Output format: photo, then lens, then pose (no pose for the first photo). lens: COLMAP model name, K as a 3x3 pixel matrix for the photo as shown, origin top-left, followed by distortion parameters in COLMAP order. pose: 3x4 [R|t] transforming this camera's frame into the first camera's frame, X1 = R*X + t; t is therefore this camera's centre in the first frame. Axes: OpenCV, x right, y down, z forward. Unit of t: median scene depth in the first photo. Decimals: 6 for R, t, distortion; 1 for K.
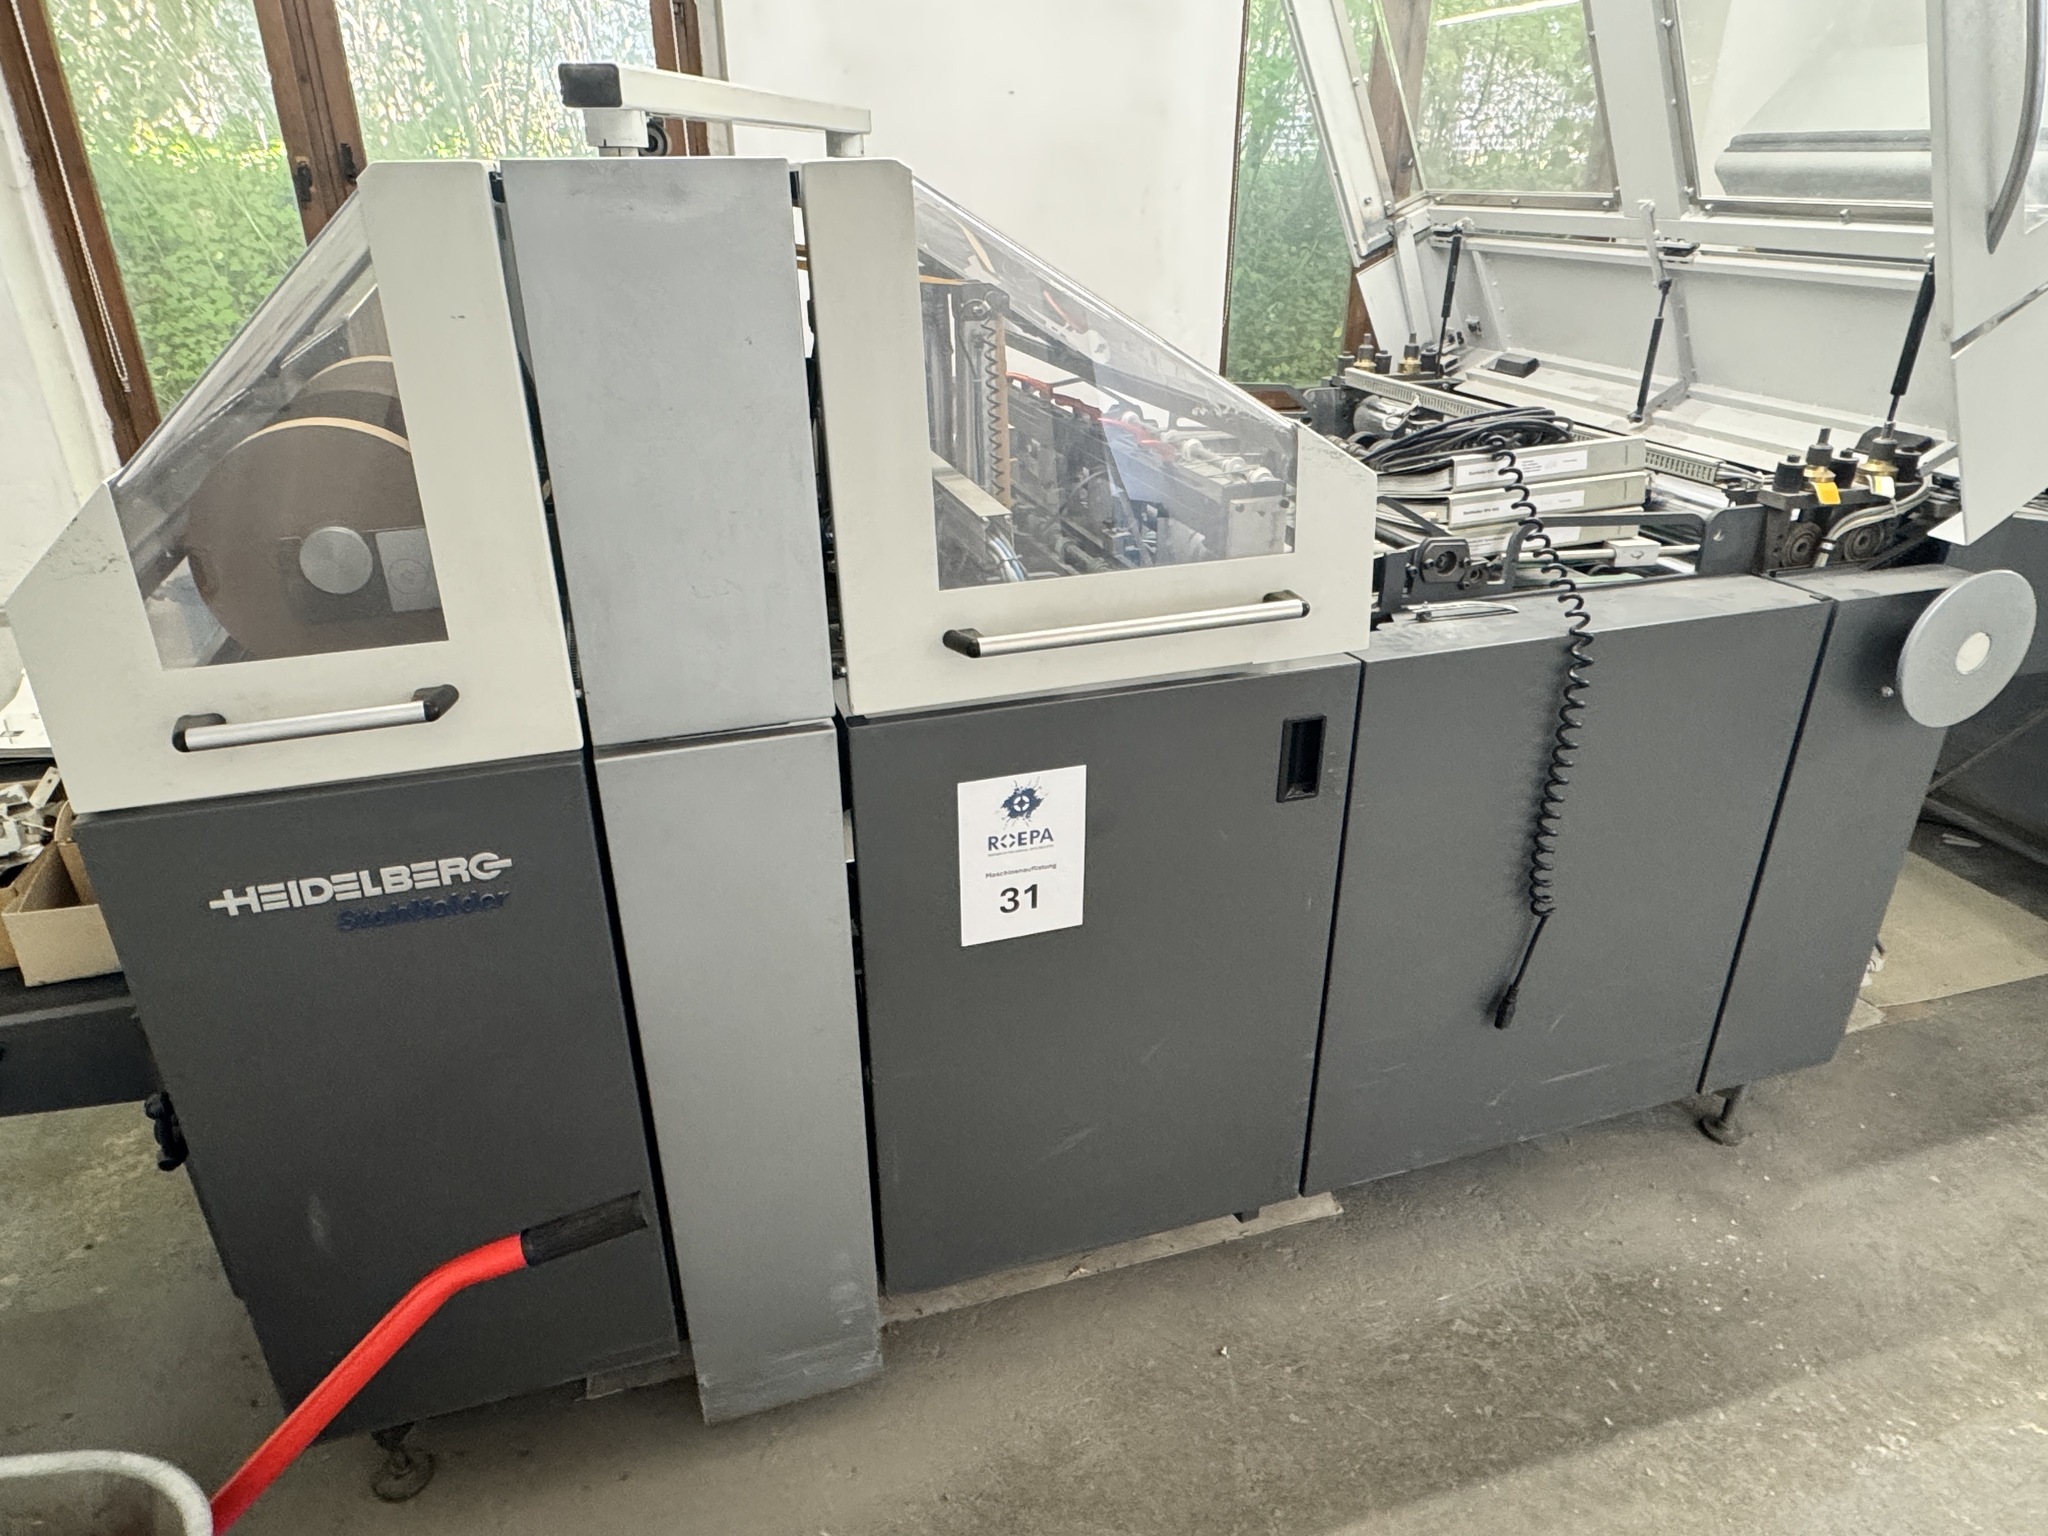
lens RADIAL K [[1265.6, 0, 1015.9], [0, 1265.6, 781.3], [0, 0, 1]] dist [0.000496, -0.000594]
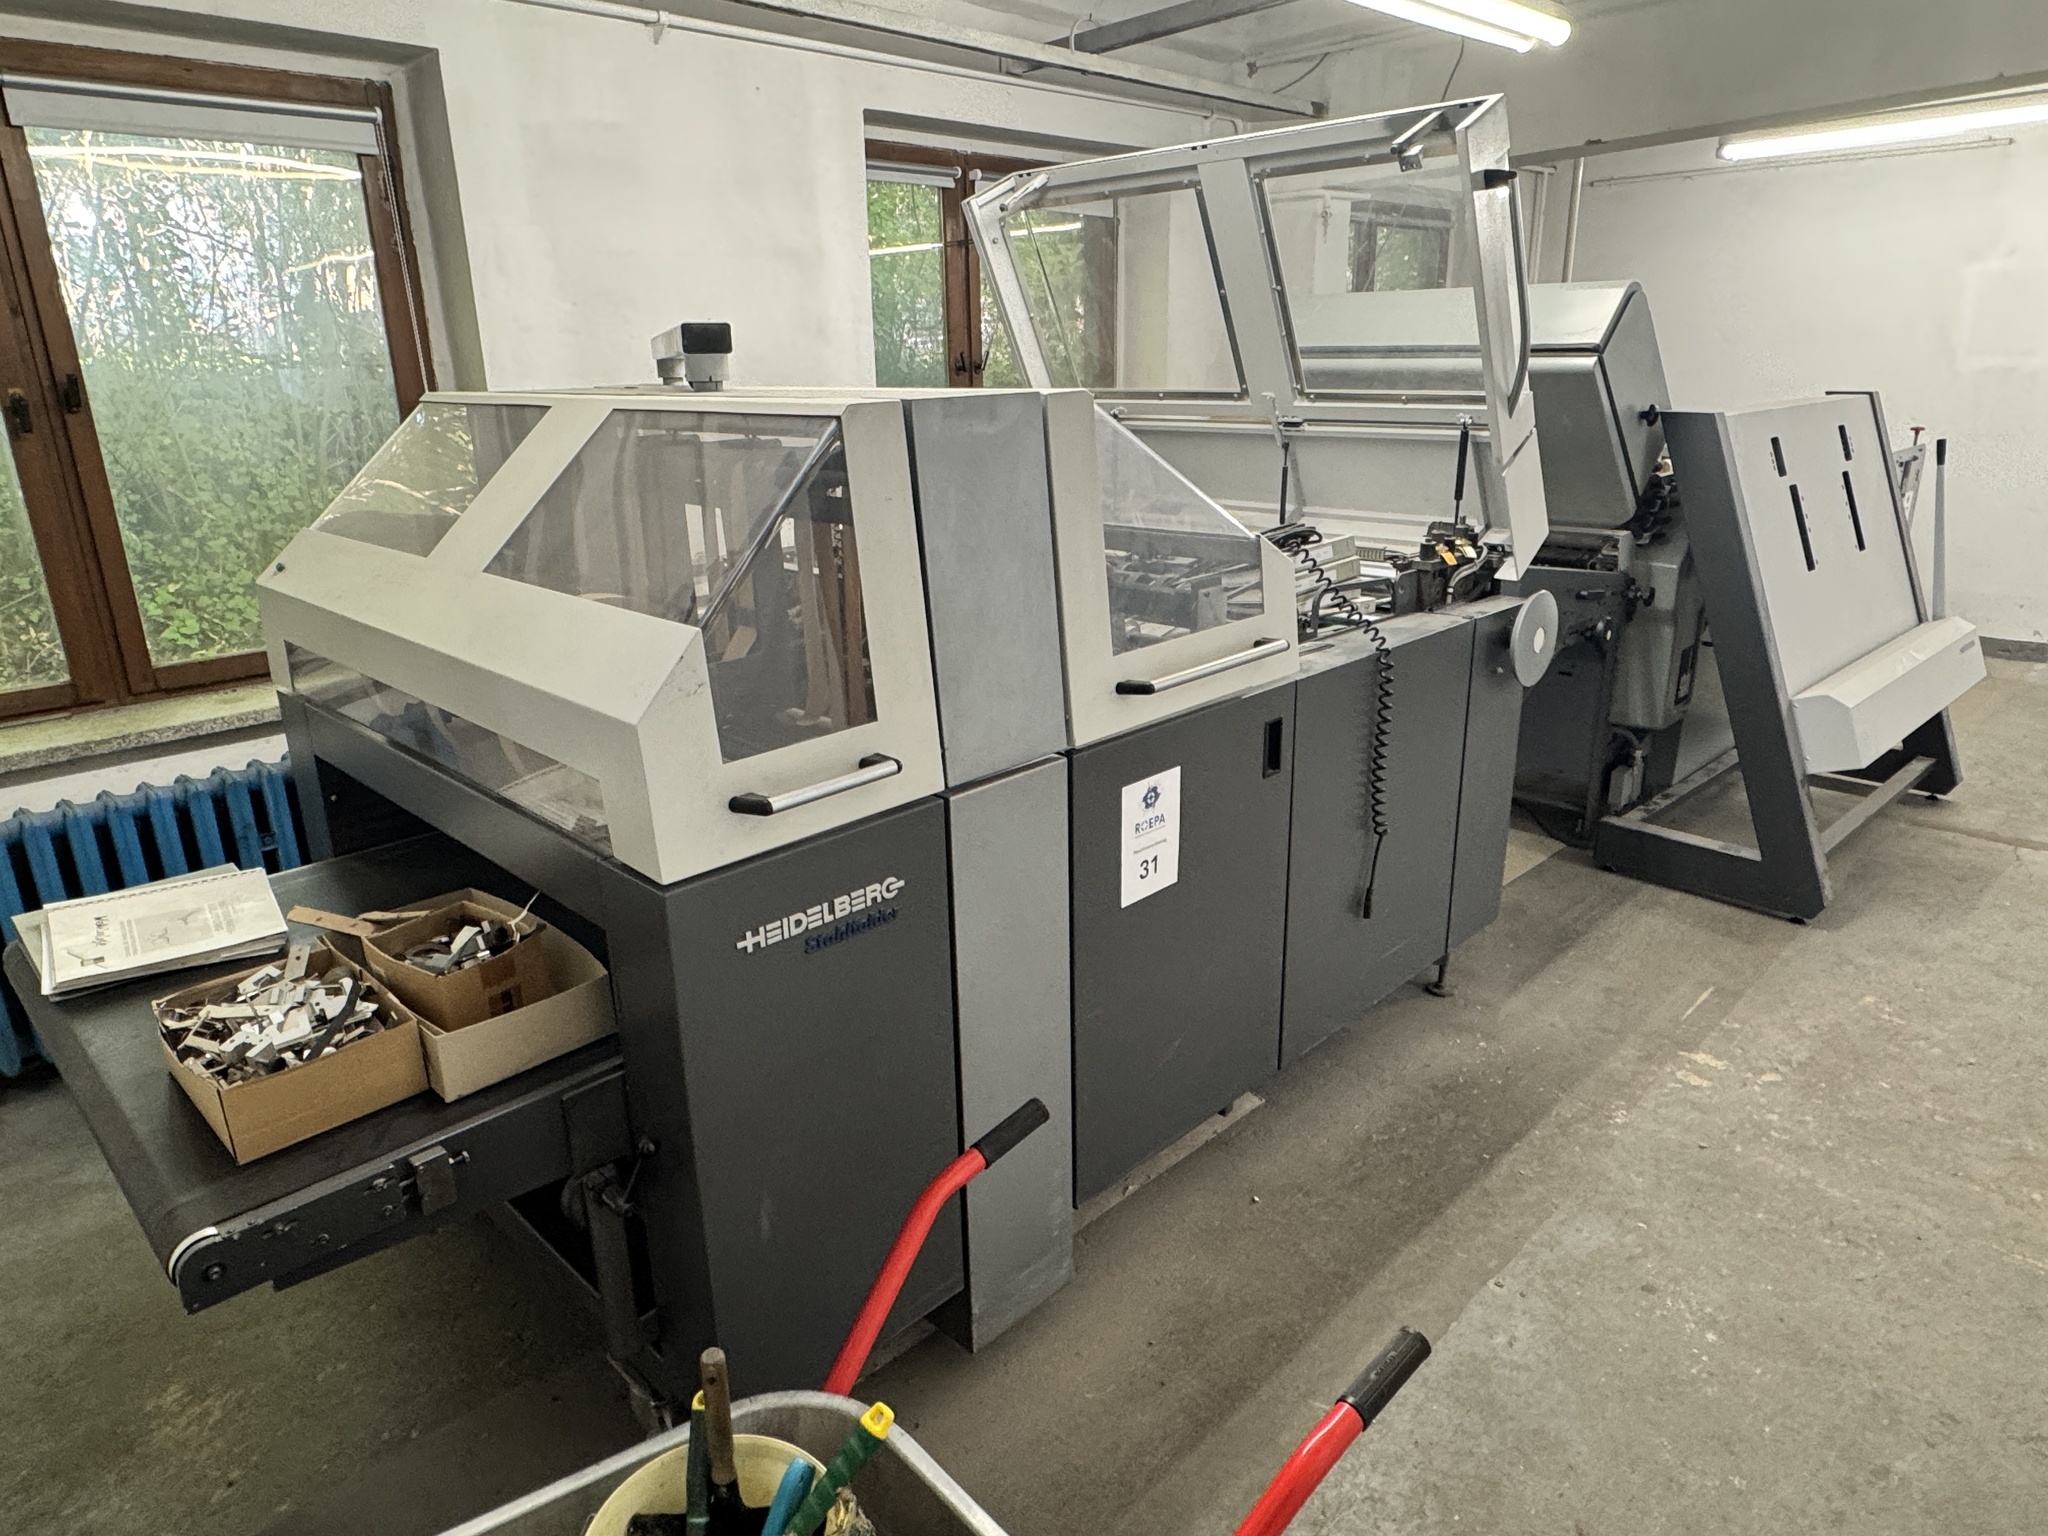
lens RADIAL K [[1265.6, 0, 1015.9], [0, 1265.6, 781.3], [0, 0, 1]] dist [0.000496, -0.000594]
pose [[0.887794, -0.162122, 0.430741, -0.716812], [0.216842, 0.972860, -0.080767, 0.078330], [-0.405957, 0.165107, 0.898854, -0.247718]]
